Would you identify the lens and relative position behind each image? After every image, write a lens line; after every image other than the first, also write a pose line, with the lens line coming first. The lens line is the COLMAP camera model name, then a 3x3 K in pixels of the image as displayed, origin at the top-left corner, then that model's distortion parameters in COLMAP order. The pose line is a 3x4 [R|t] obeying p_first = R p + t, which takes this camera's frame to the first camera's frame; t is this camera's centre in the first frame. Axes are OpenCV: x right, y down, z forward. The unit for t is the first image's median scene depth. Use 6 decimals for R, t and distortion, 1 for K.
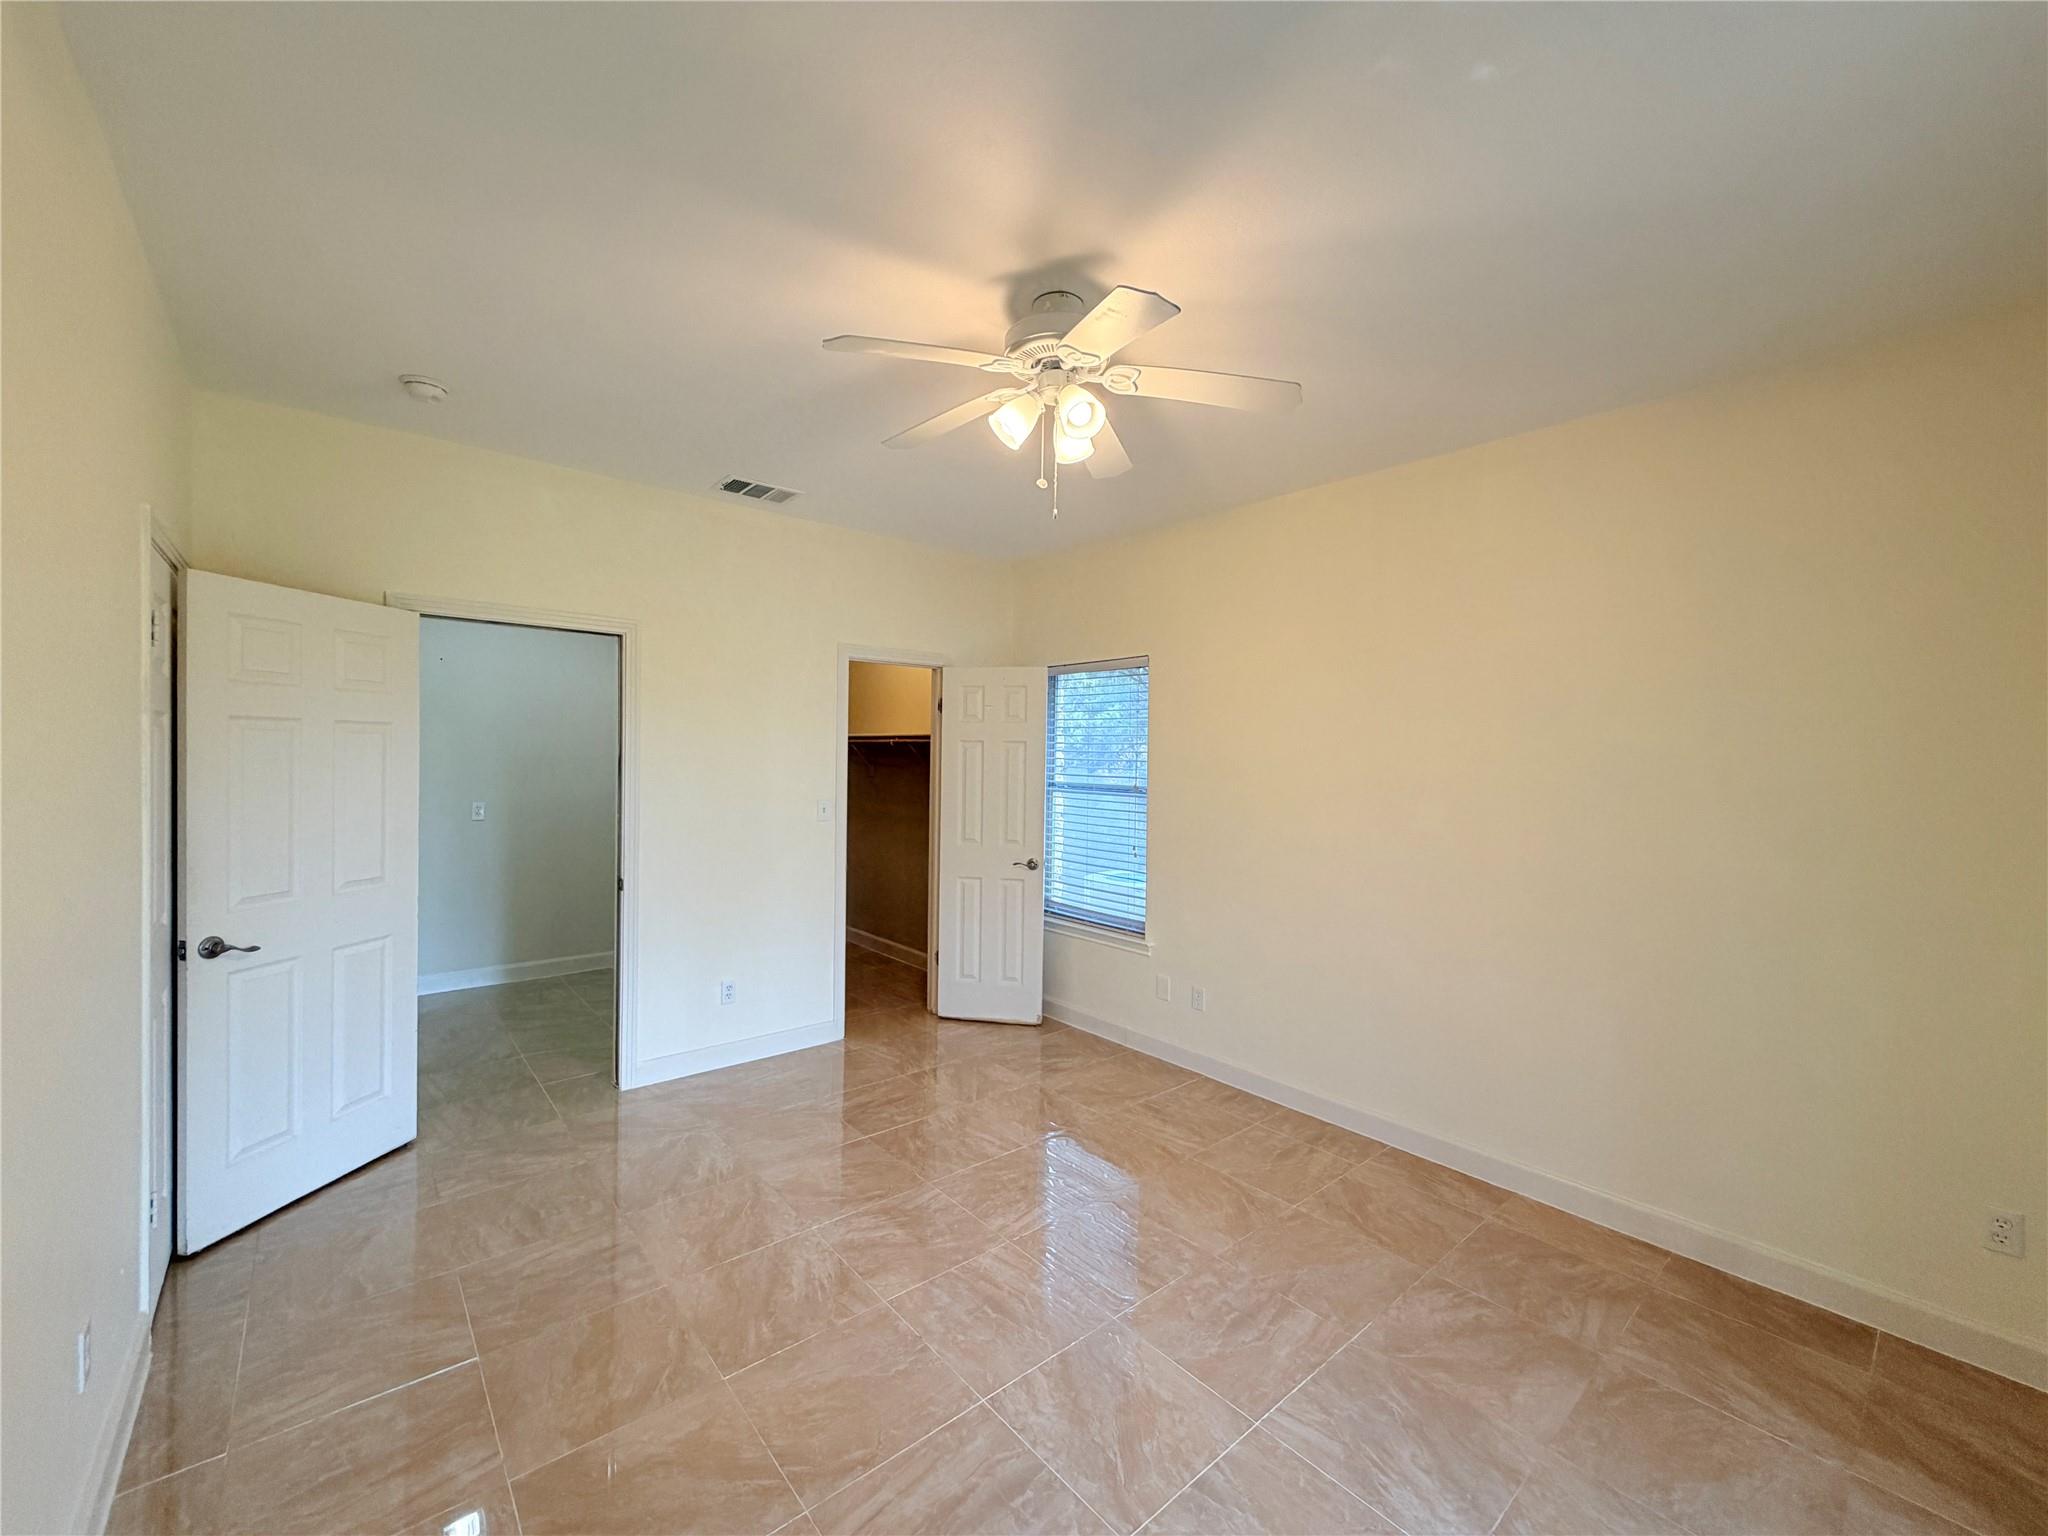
lens RADIAL K [[816.4, 0, 1030.0], [0, 816.4, 771.3], [0, 0, 1]] dist [-0.001603, 0.000127]
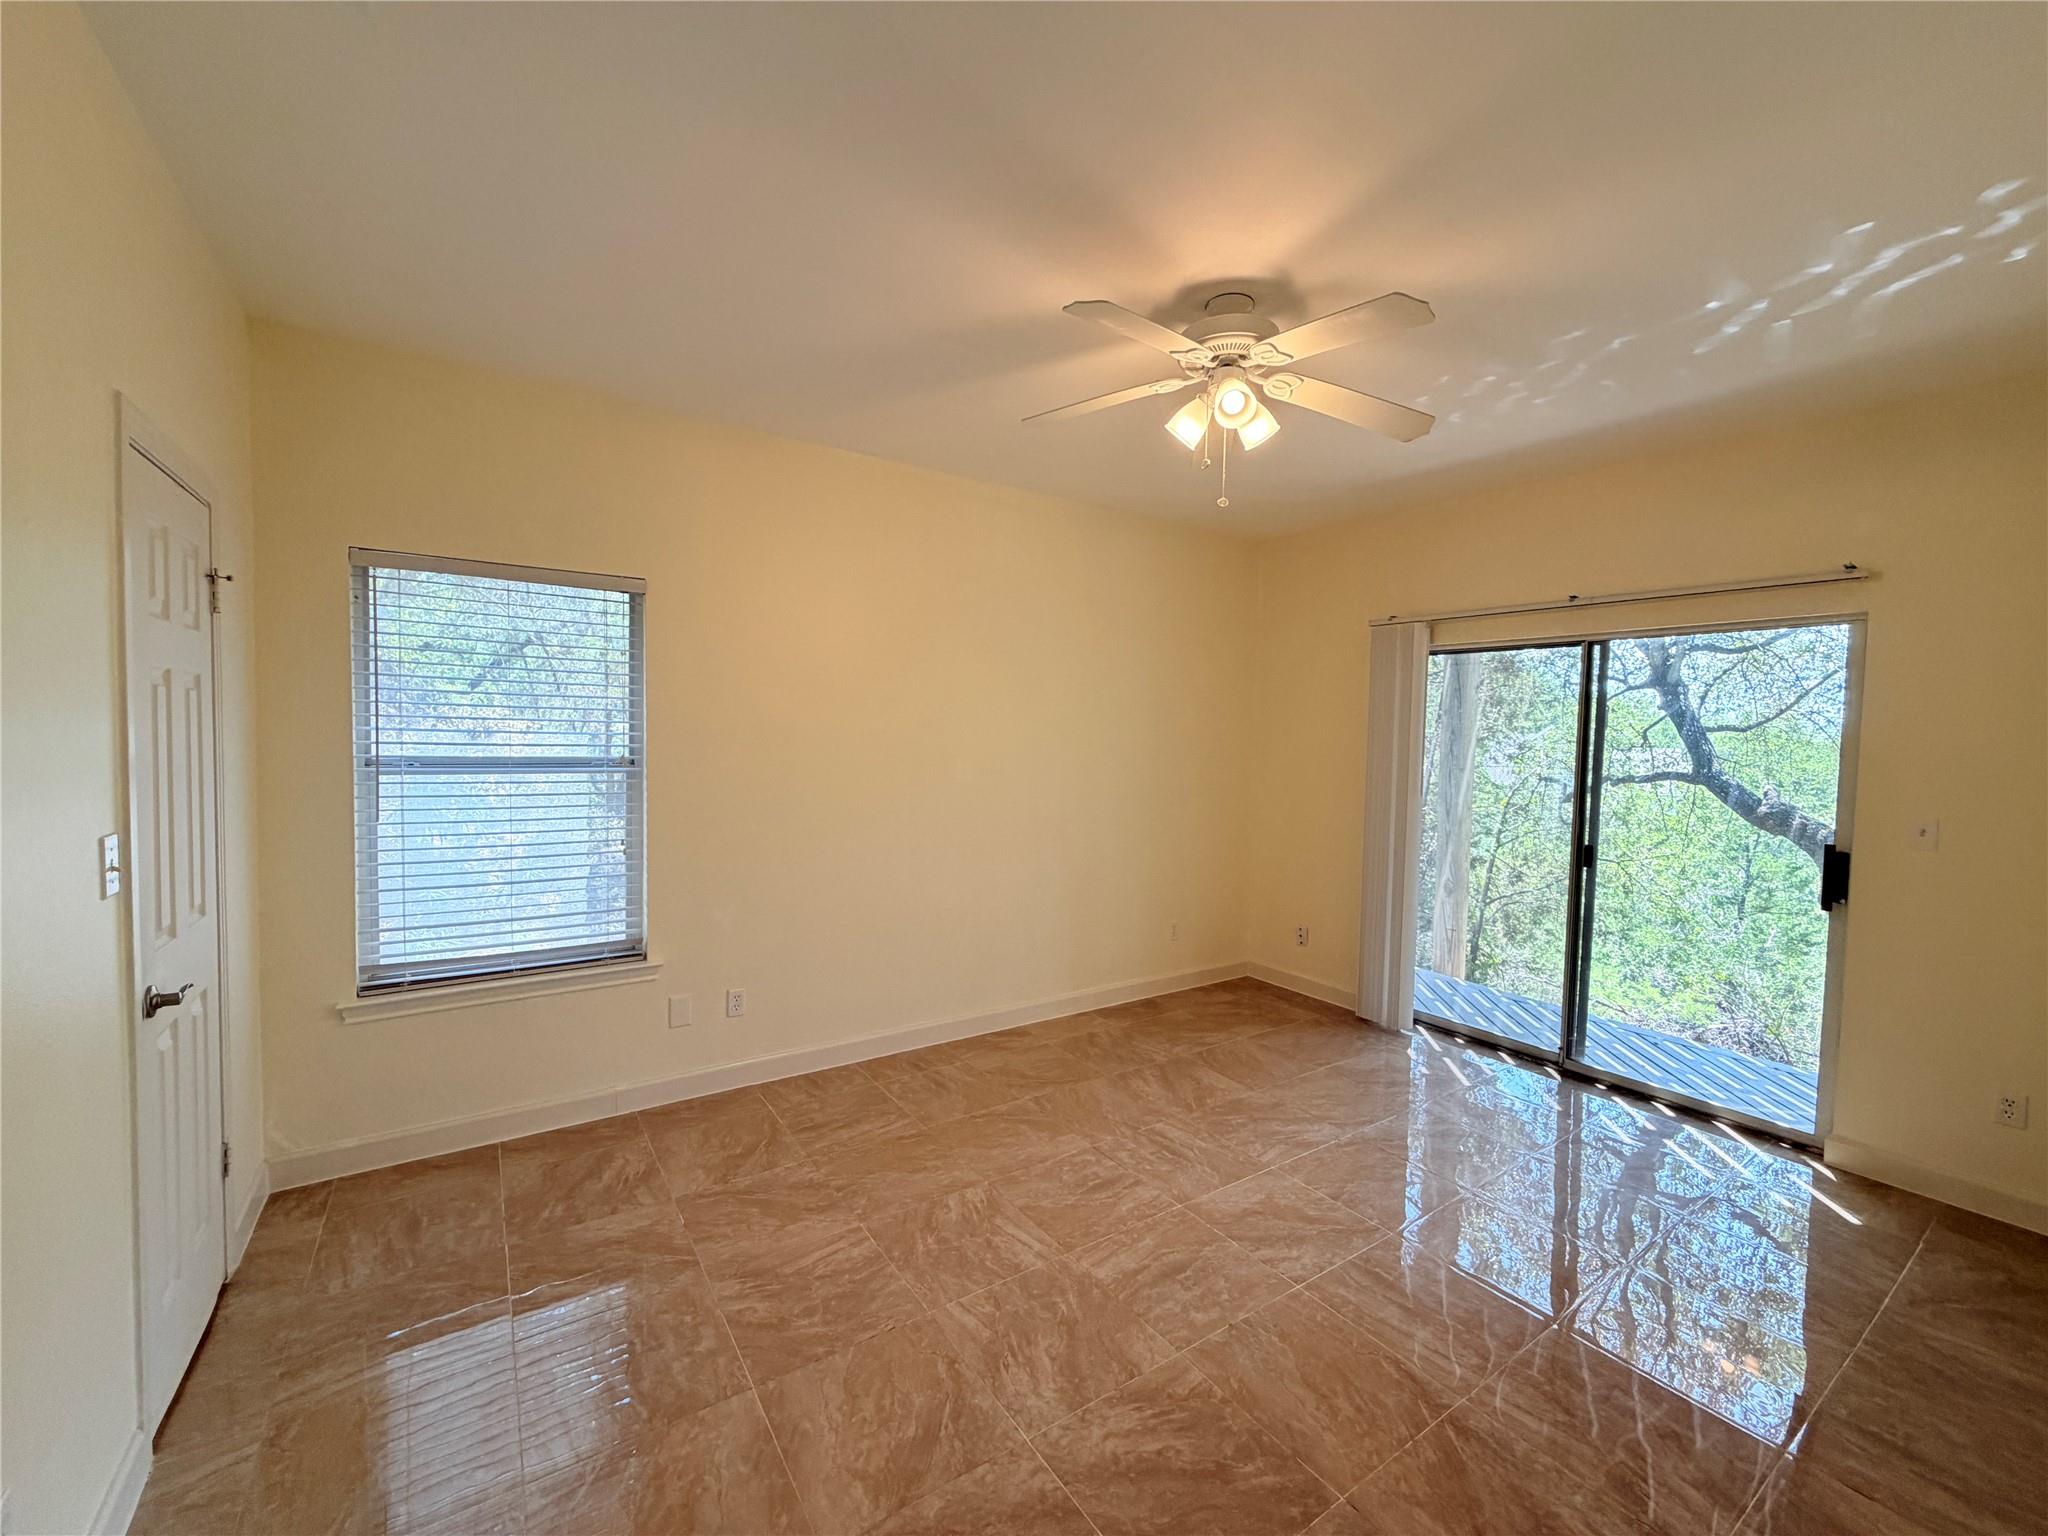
lens RADIAL K [[816.4, 0, 1015.3], [0, 816.4, 764.3], [0, 0, 1]] dist [-0.001603, 0.000127]
pose [[0.121913, -0.053303, 0.991108, -0.975554], [0.000407, 0.998560, 0.053654, -0.024295], [-0.992541, -0.006137, 0.121759, 1.015709]]
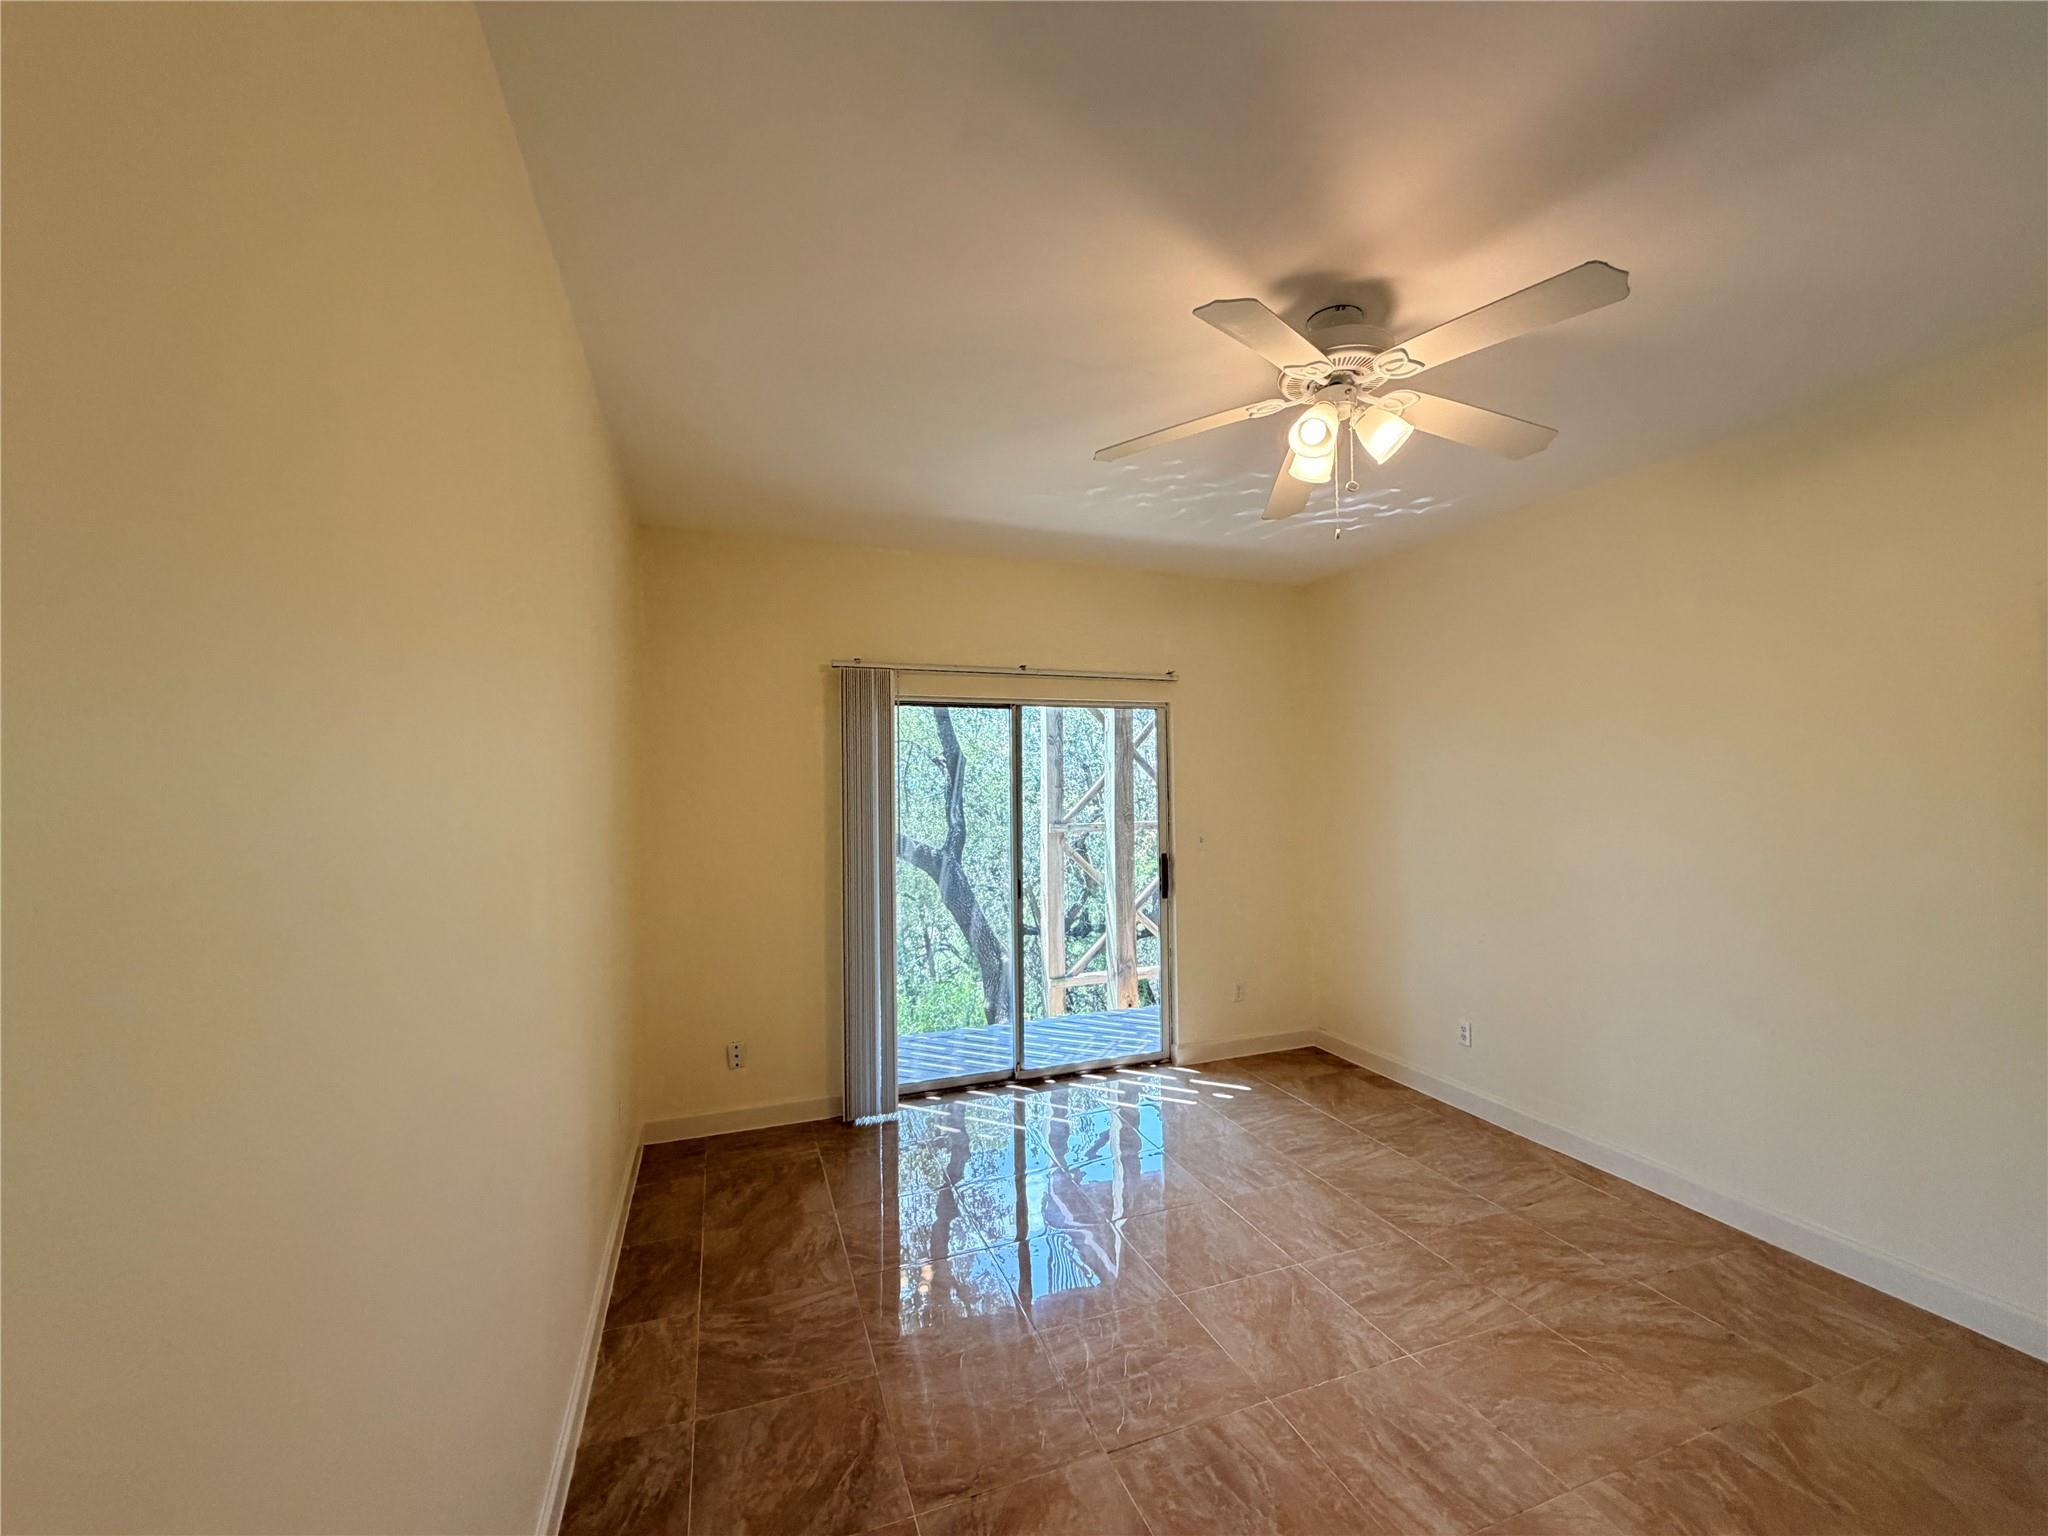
lens RADIAL K [[816.4, 0, 1029.5], [0, 816.4, 766.8], [0, 0, 1]] dist [-0.001603, 0.000127]
pose [[-0.935652, 0.001211, 0.352922, 0.028650], [0.001774, 0.999998, 0.001272, -0.039501], [-0.352919, 0.001817, -0.935652, 1.808150]]
